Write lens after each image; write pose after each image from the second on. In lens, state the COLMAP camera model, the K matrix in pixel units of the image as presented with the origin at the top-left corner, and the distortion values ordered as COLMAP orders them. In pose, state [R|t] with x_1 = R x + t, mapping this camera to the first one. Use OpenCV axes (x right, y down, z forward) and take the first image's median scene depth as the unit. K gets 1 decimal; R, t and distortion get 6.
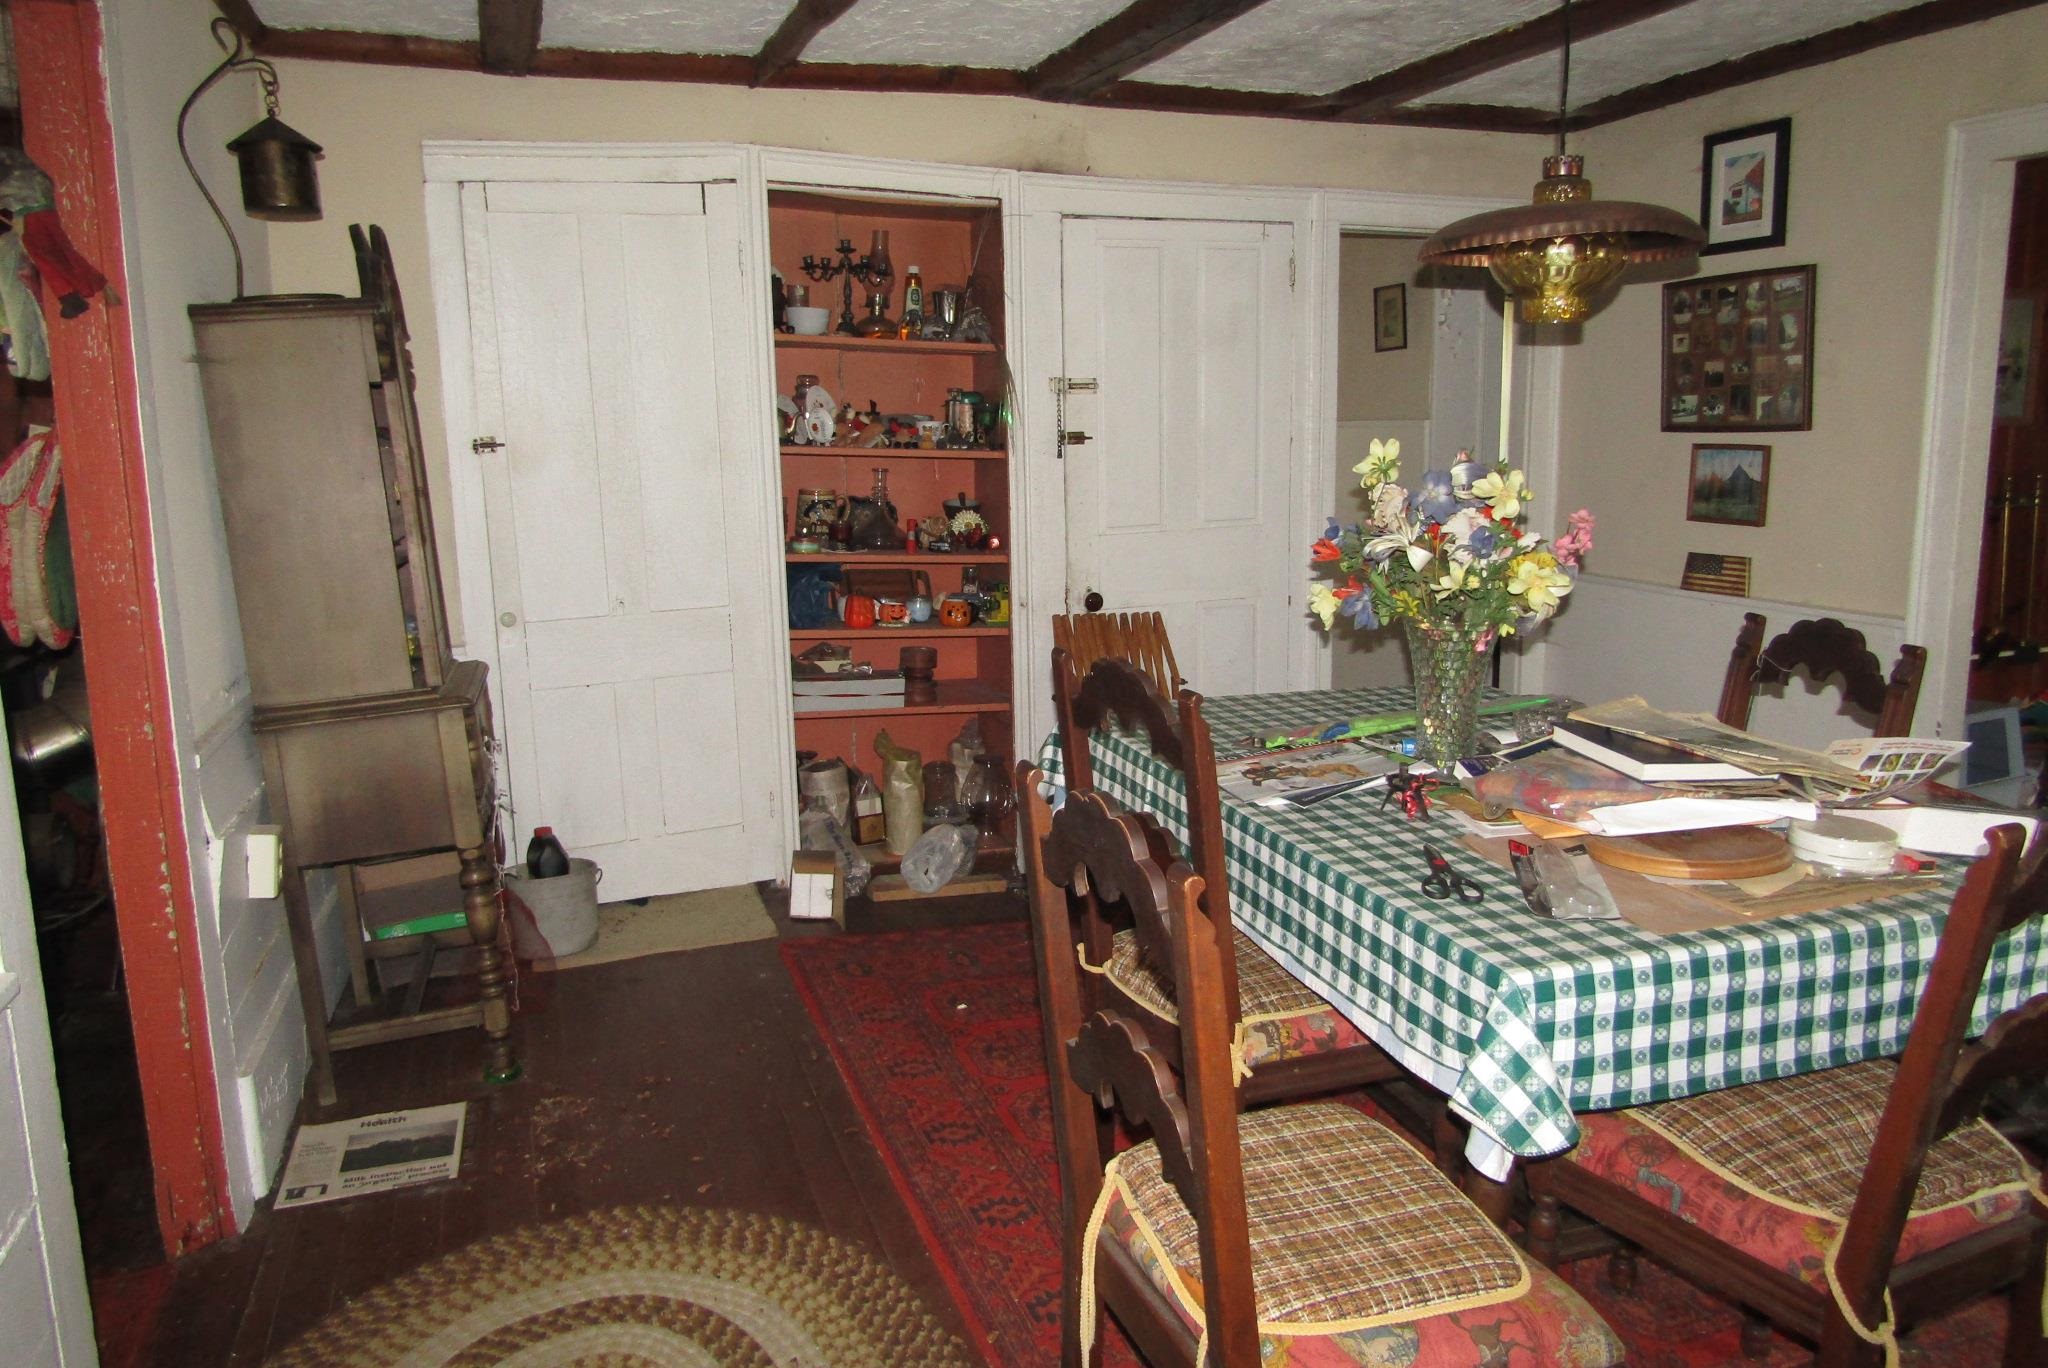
lens RADIAL K [[1449.0, 0, 1026.1], [0, 1449.0, 682.9], [0, 0, 1]] dist [-0.010233, -0.003596]
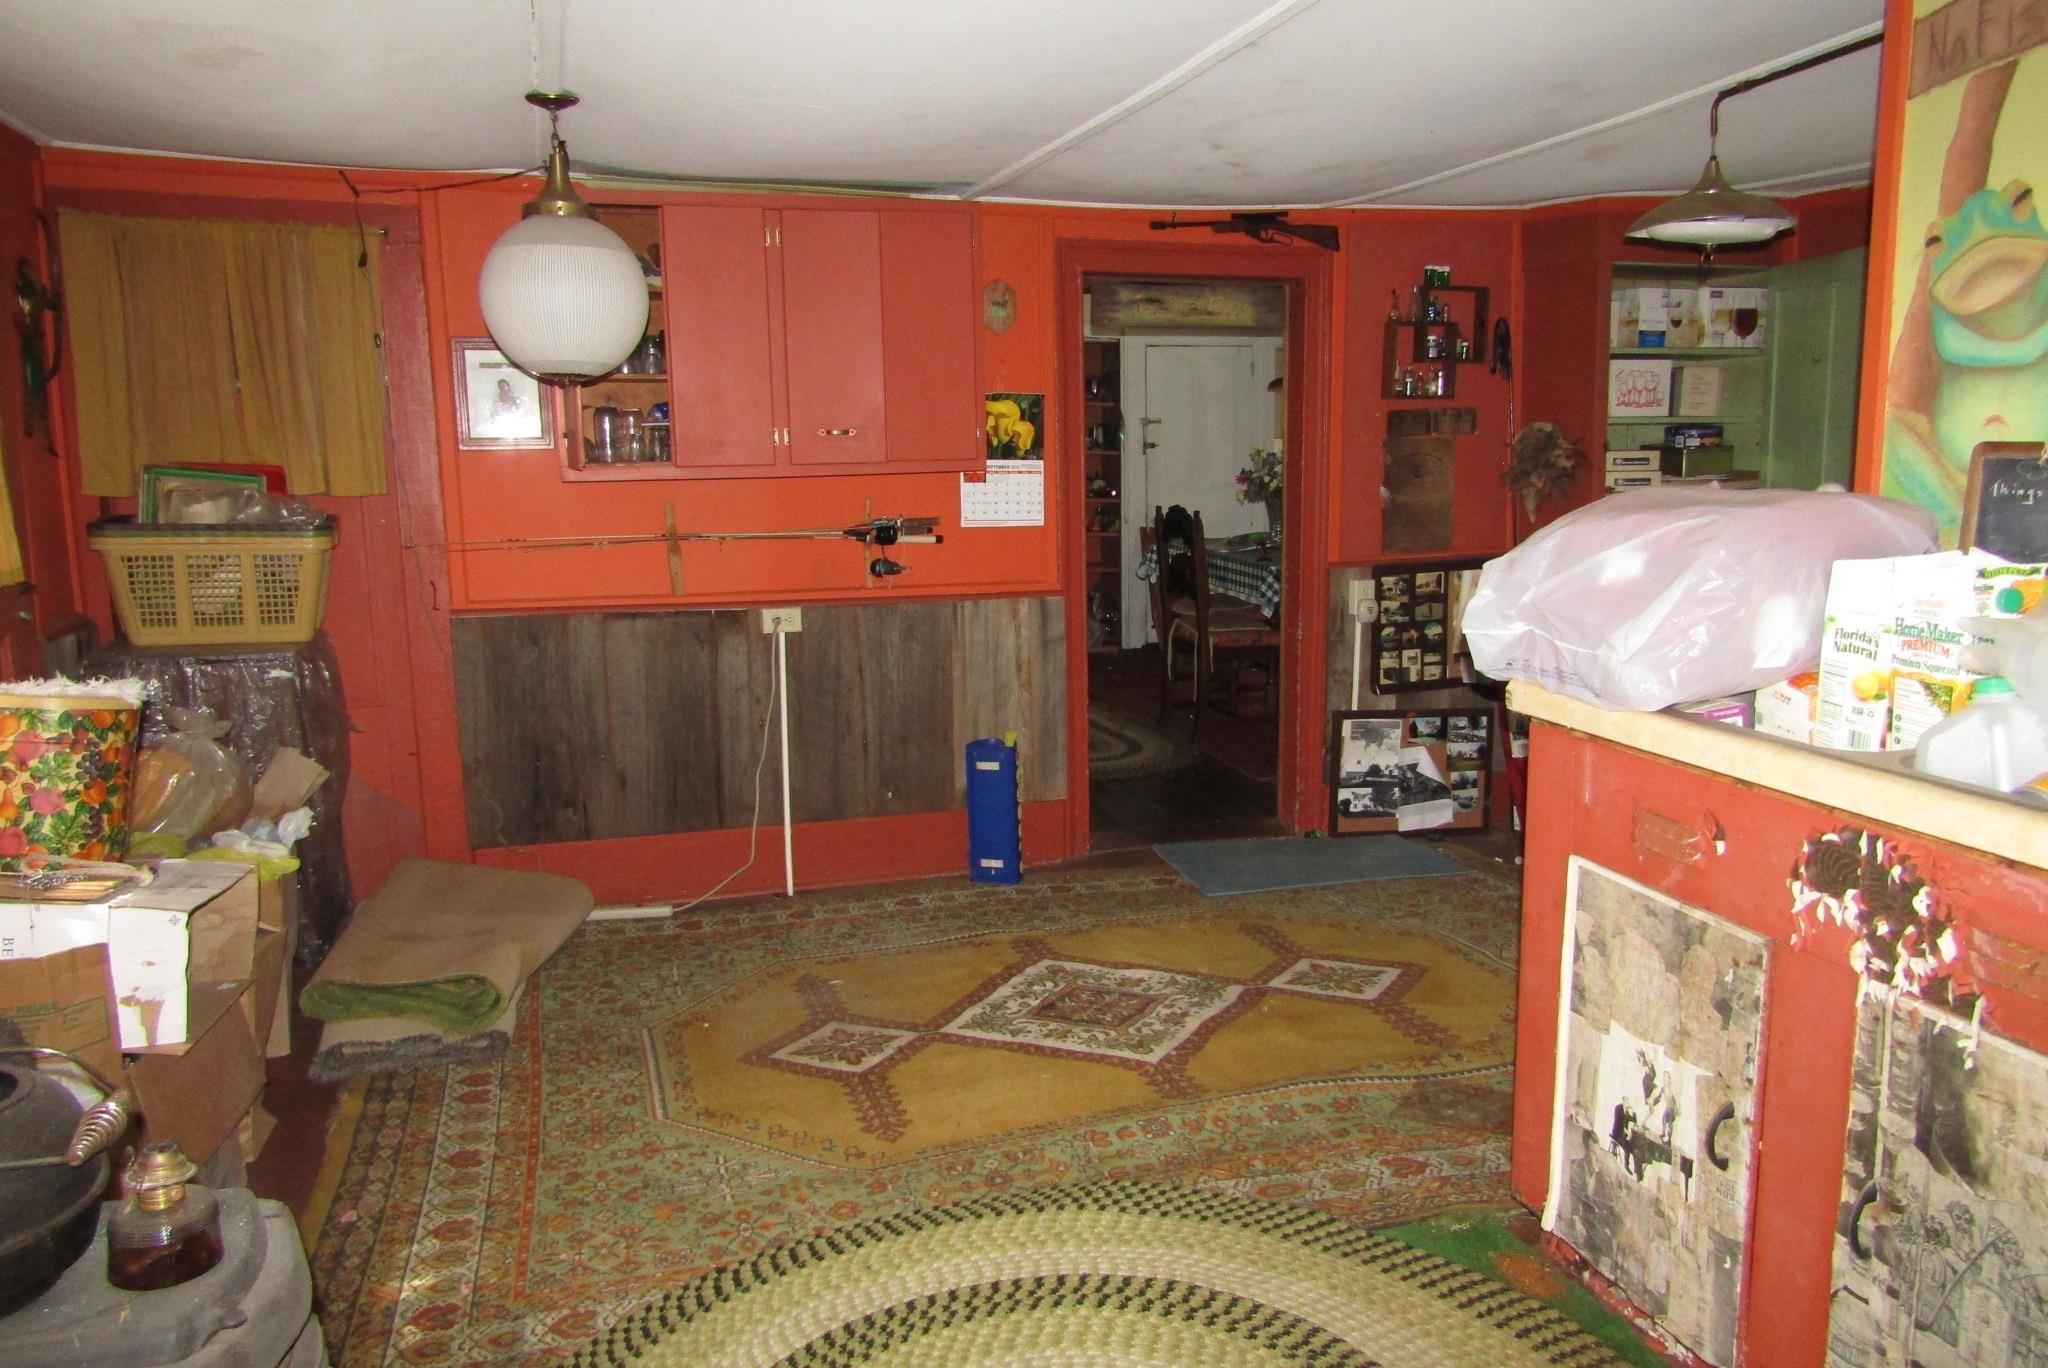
lens RADIAL K [[1449.0, 0, 1024.9], [0, 1449.0, 678.3], [0, 0, 1]] dist [-0.010233, -0.003596]
pose [[0.999734, 0.006832, -0.022011, -0.105556], [-0.007135, 0.999880, -0.013731, 0.212553], [0.021914, 0.013884, 0.999663, -1.178857]]
